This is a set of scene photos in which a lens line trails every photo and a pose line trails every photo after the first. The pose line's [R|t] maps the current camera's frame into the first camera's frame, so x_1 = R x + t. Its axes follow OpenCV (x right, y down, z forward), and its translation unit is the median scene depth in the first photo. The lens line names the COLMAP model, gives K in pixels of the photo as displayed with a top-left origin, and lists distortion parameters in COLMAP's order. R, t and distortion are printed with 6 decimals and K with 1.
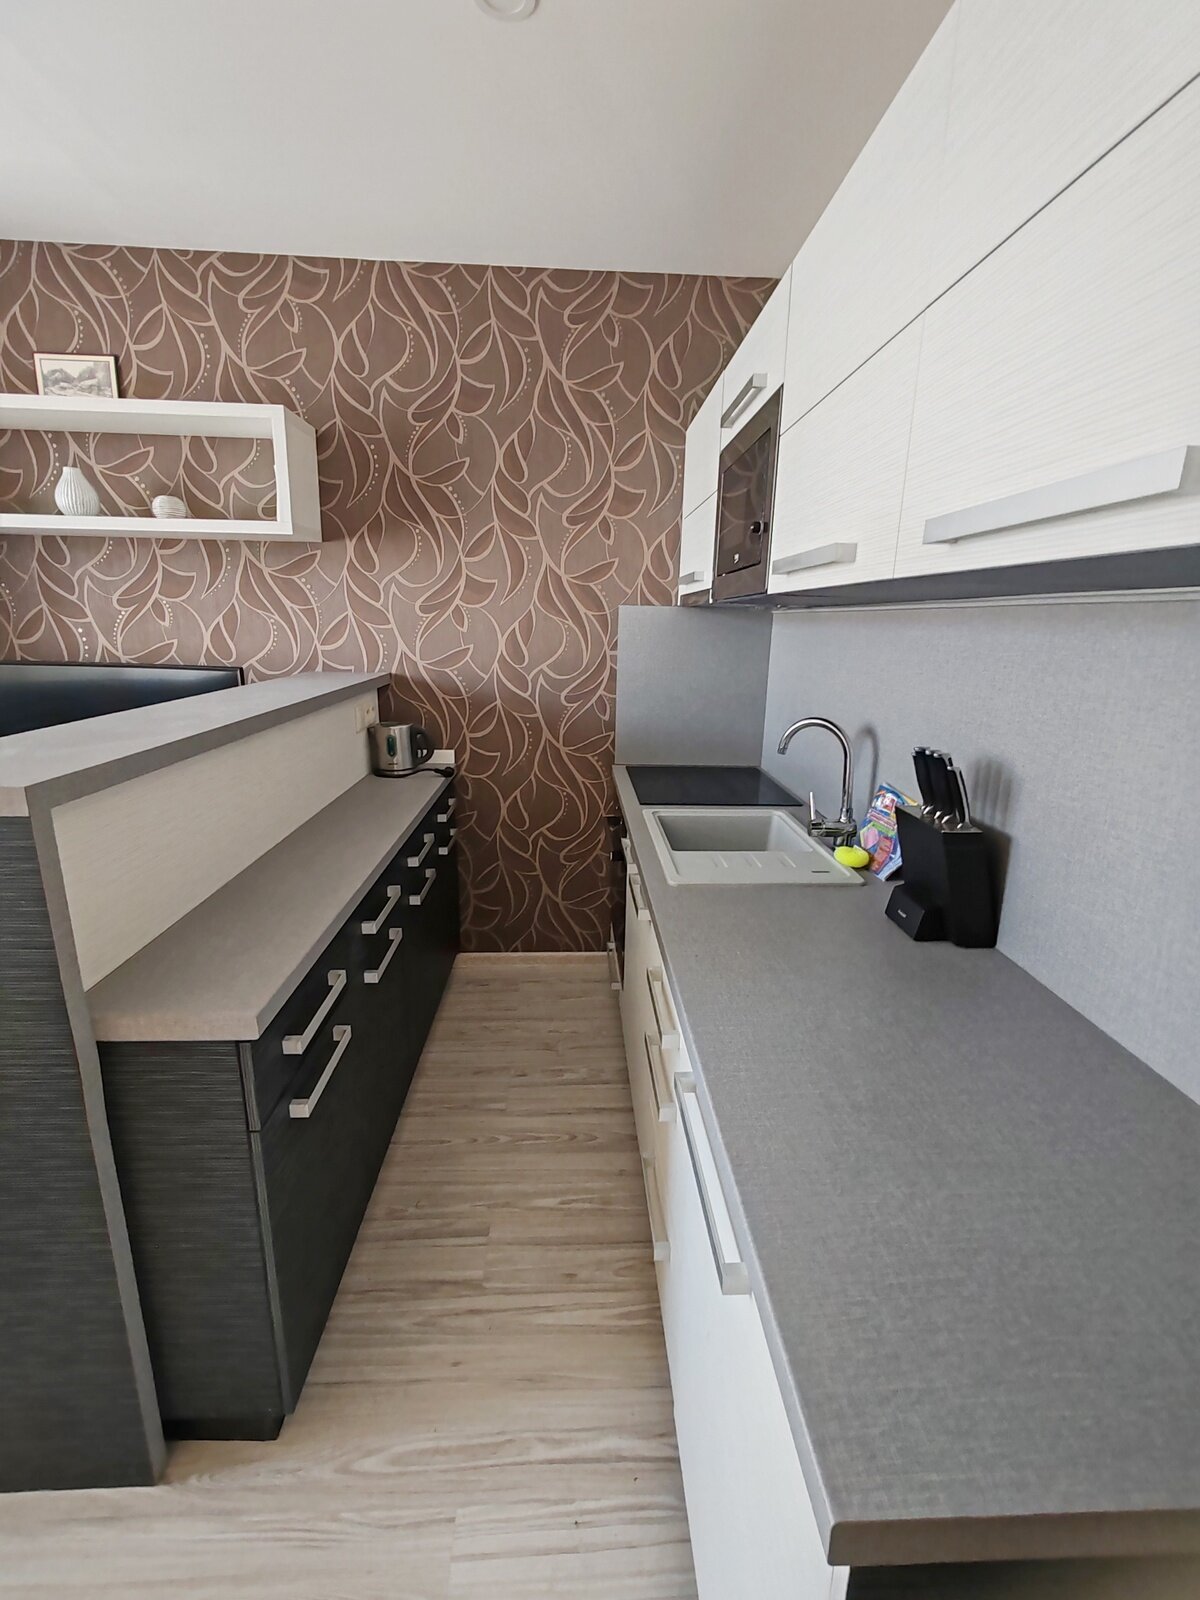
lens RADIAL K [[724.1, 0, 604.5], [0, 724.1, 802.5], [0, 0, 1]] dist [0.000375, 0.001000]
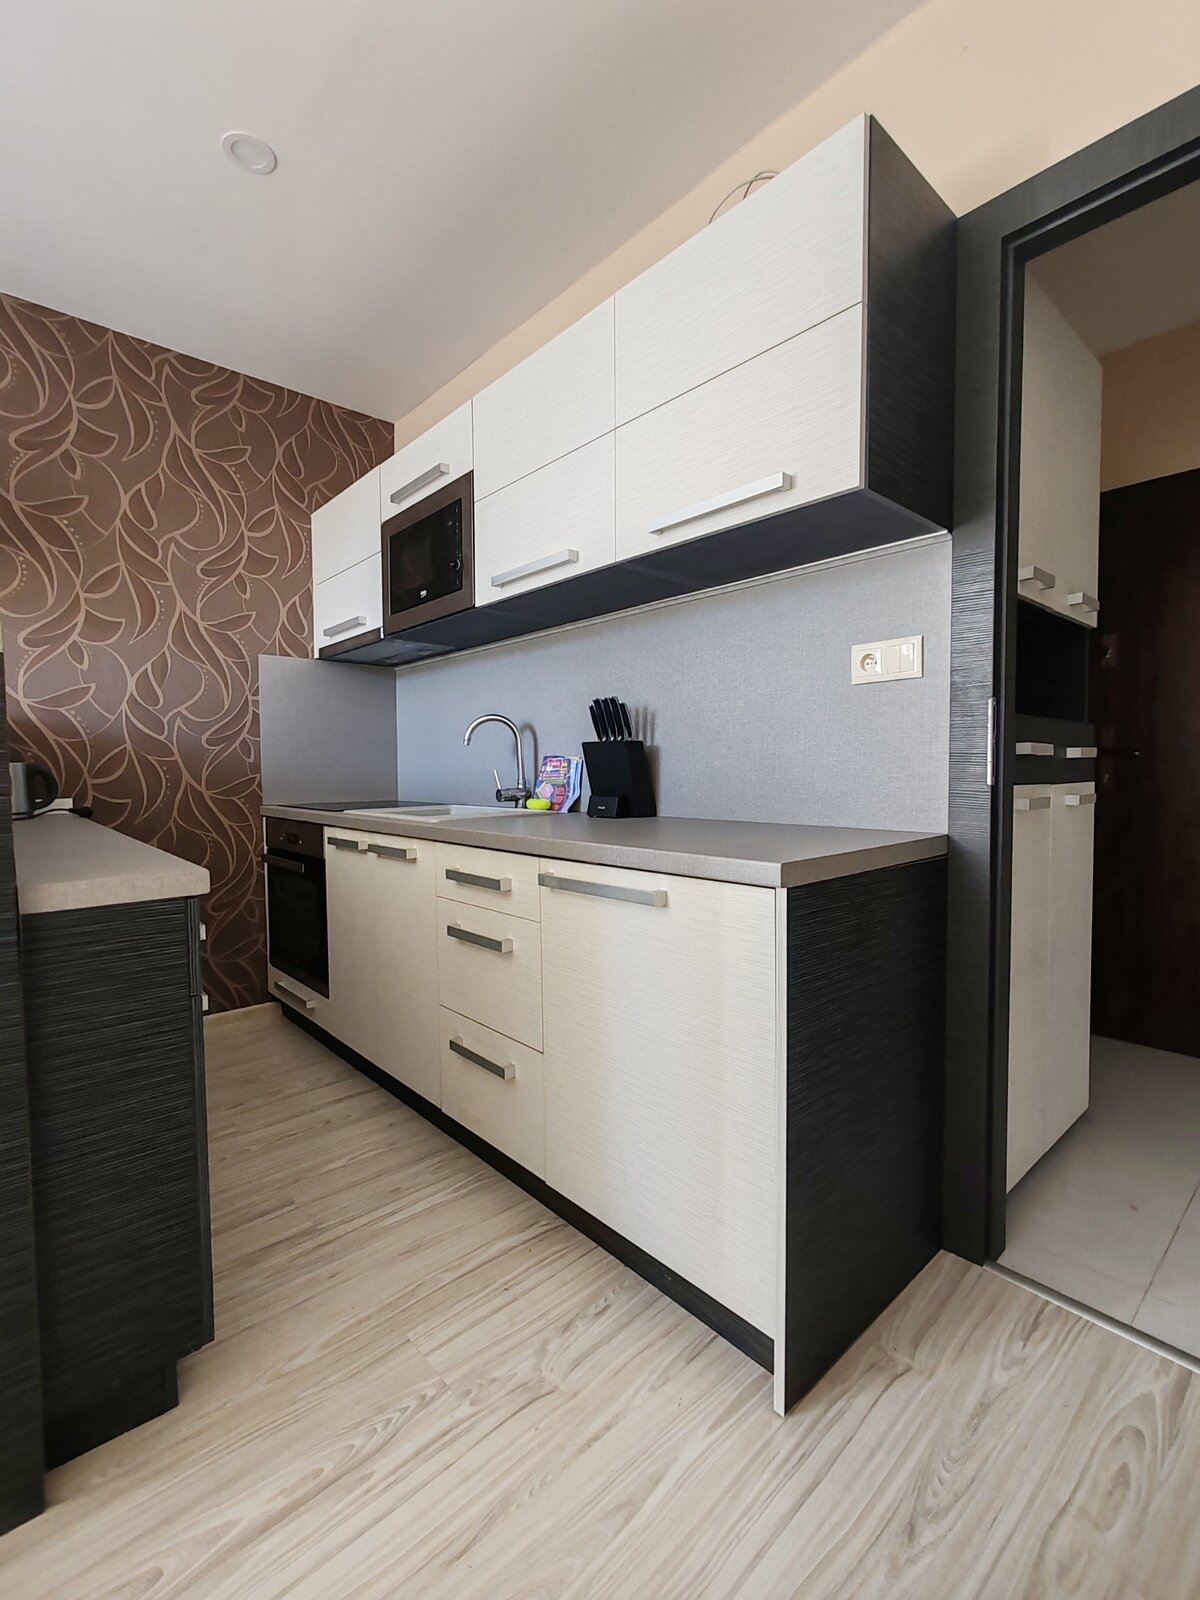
lens RADIAL K [[724.1, 0, 604.5], [0, 724.1, 802.5], [0, 0, 1]] dist [0.000375, 0.001000]
pose [[0.773288, -0.057840, 0.631411, -0.302839], [0.179745, 0.974976, -0.130821, 0.192042], [-0.608044, 0.214655, 0.764333, -0.091834]]
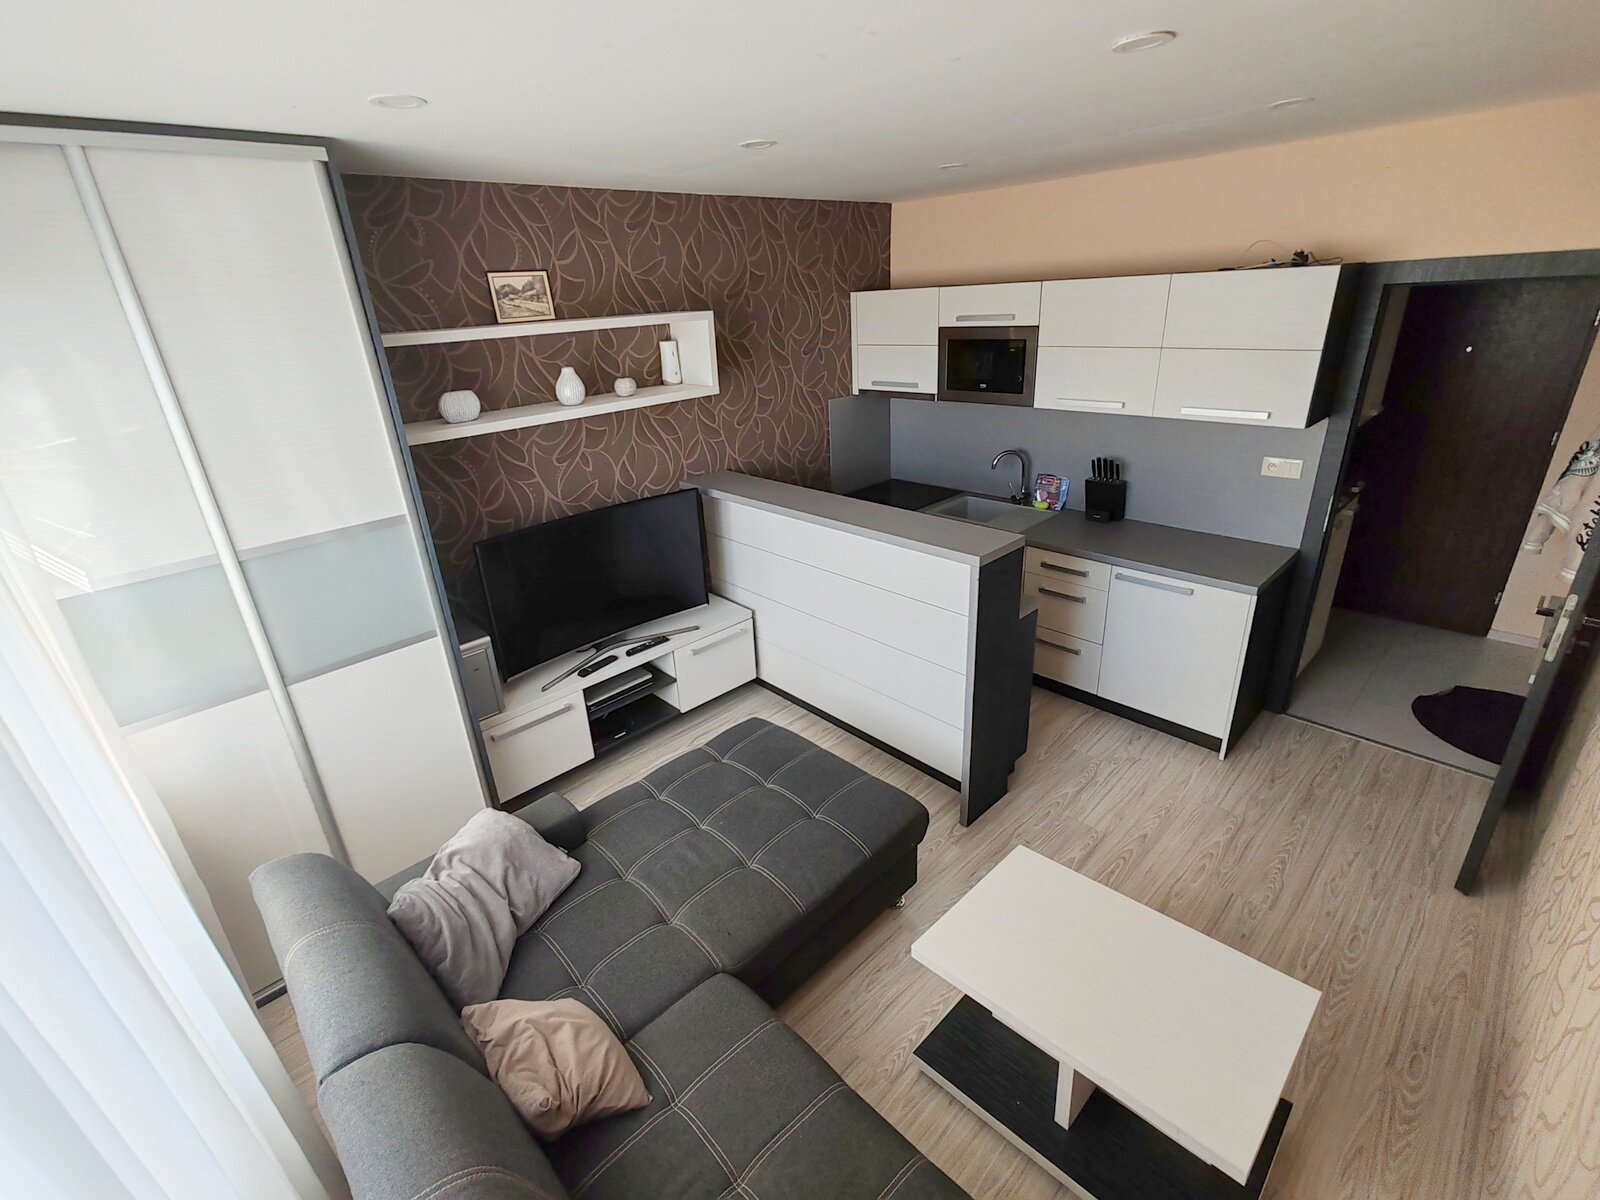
lens RADIAL K [[724.1, 0, 807.5], [0, 724.1, 600.1], [0, 0, 1]] dist [0.000375, 0.001000]
pose [[0.745407, -0.317510, 0.586136, -1.243381], [0.229358, 0.947753, 0.221716, -0.240291], [-0.625910, -0.030834, 0.779286, -0.292290]]
